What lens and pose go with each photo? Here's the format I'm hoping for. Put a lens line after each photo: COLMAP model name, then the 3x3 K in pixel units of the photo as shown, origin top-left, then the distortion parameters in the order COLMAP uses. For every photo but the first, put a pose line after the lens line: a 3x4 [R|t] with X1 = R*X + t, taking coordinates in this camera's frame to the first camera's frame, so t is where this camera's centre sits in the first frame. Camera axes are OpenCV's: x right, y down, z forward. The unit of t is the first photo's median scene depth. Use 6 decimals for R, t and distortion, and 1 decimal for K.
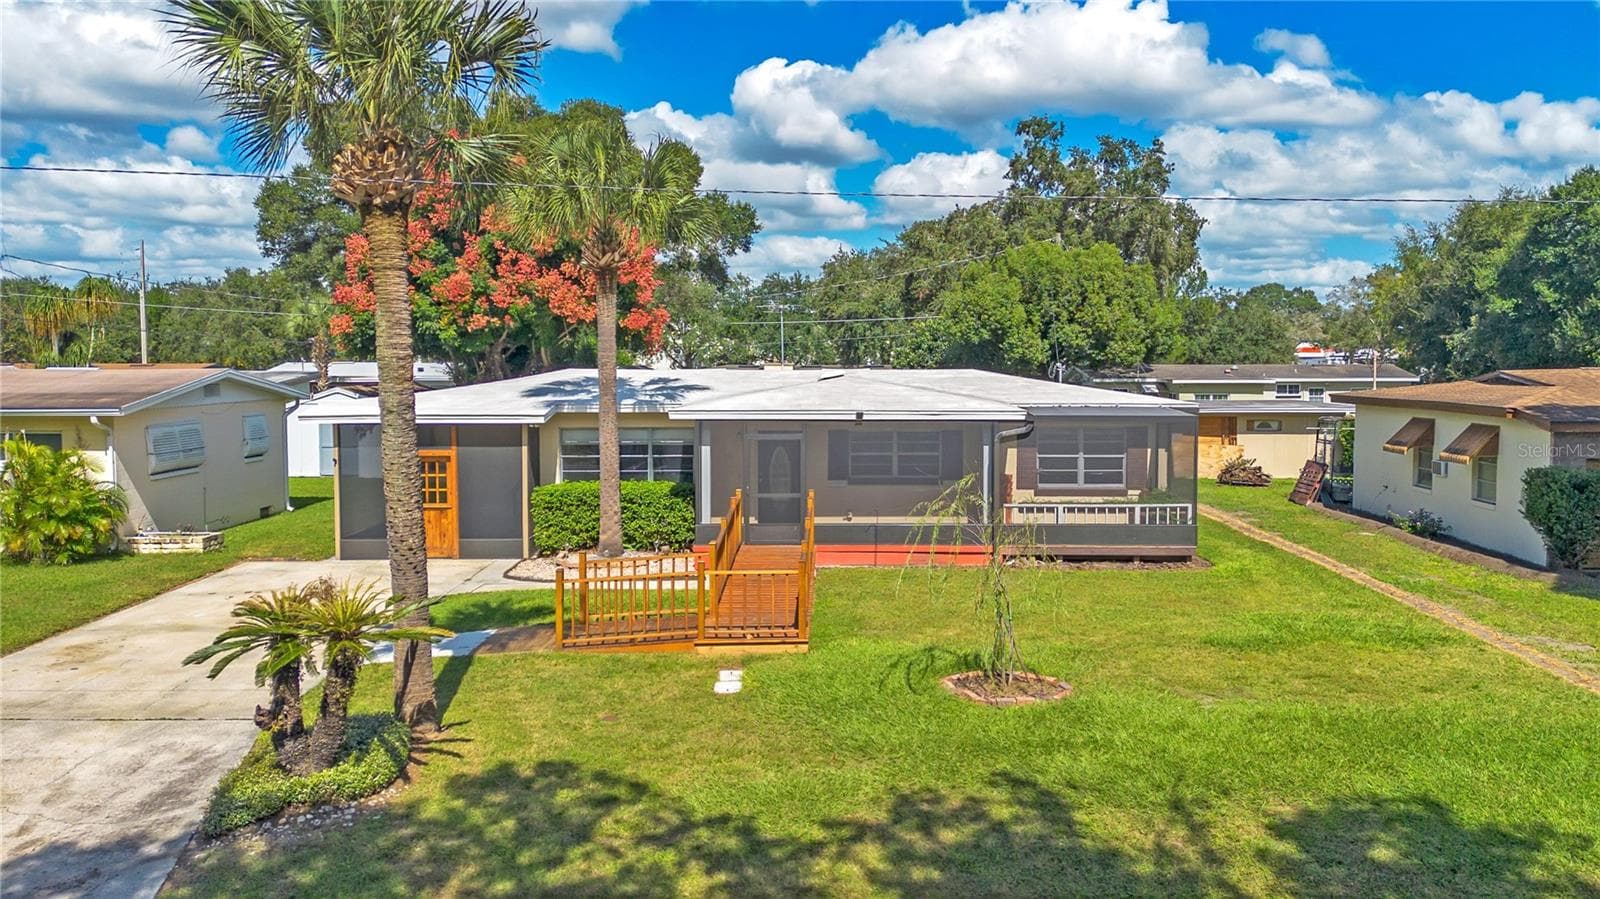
lens RADIAL K [[1228.6, 0, 838.5], [0, 1228.6, 448.3], [0, 0, 1]] dist [0.097225, -0.112254]
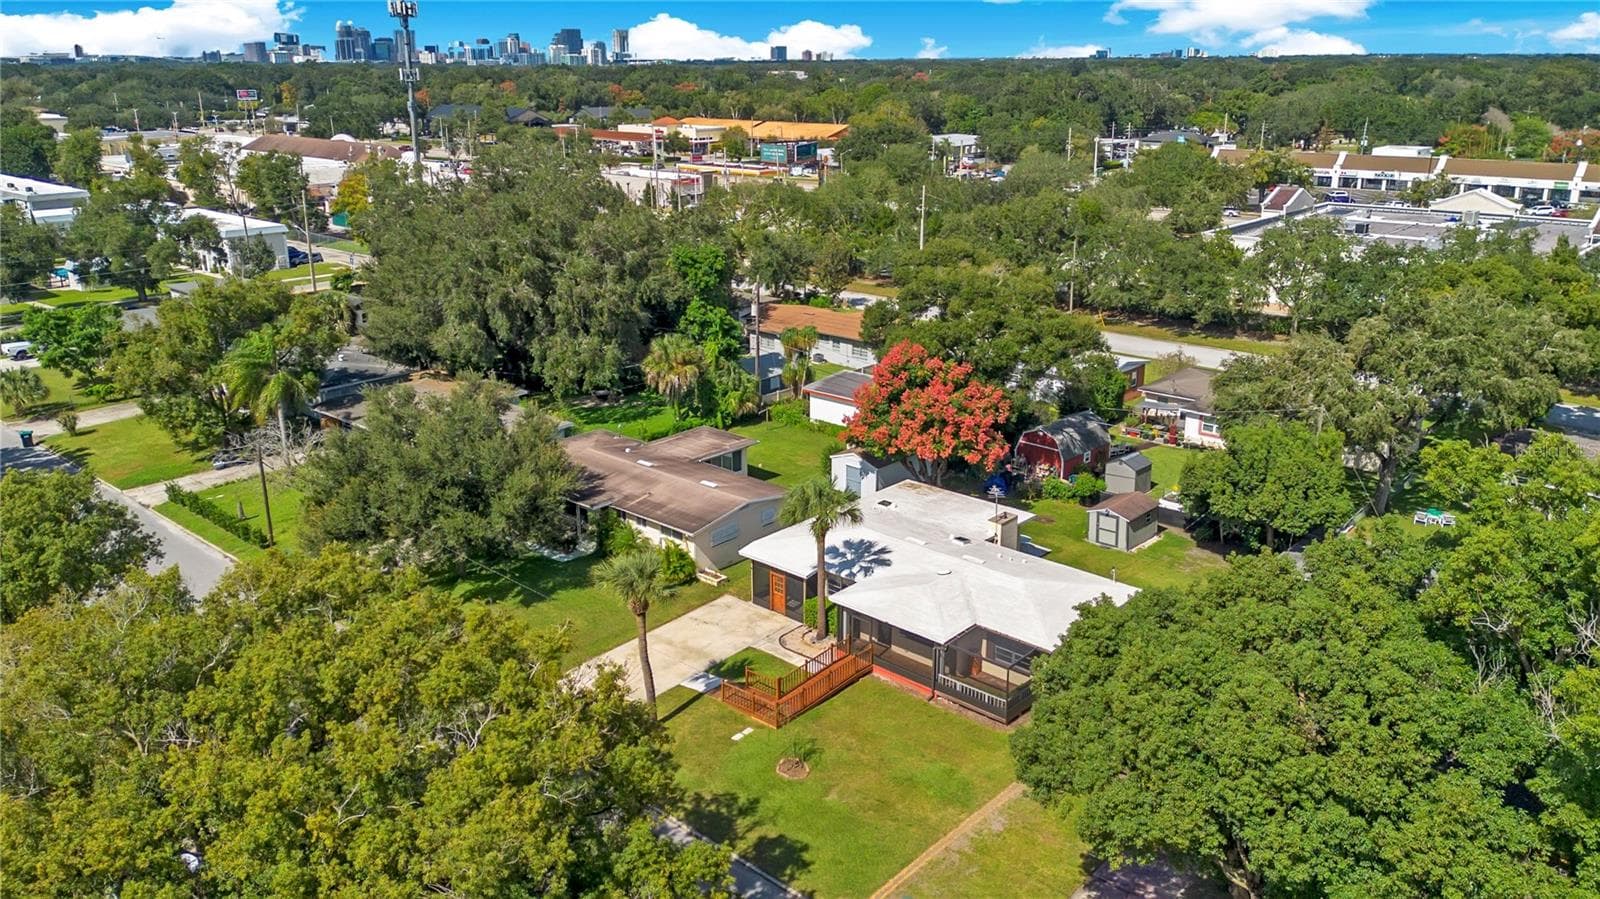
lens RADIAL K [[1165.5, 0, 800.0], [0, 1165.5, 449.5], [0, 0, 1]] dist [0.104642, -0.113059]
pose [[0.741261, 0.210711, -0.637285, 1.195183], [-0.050549, 0.964276, 0.260031, -0.879721], [0.669311, -0.160536, 0.725432, -0.688499]]
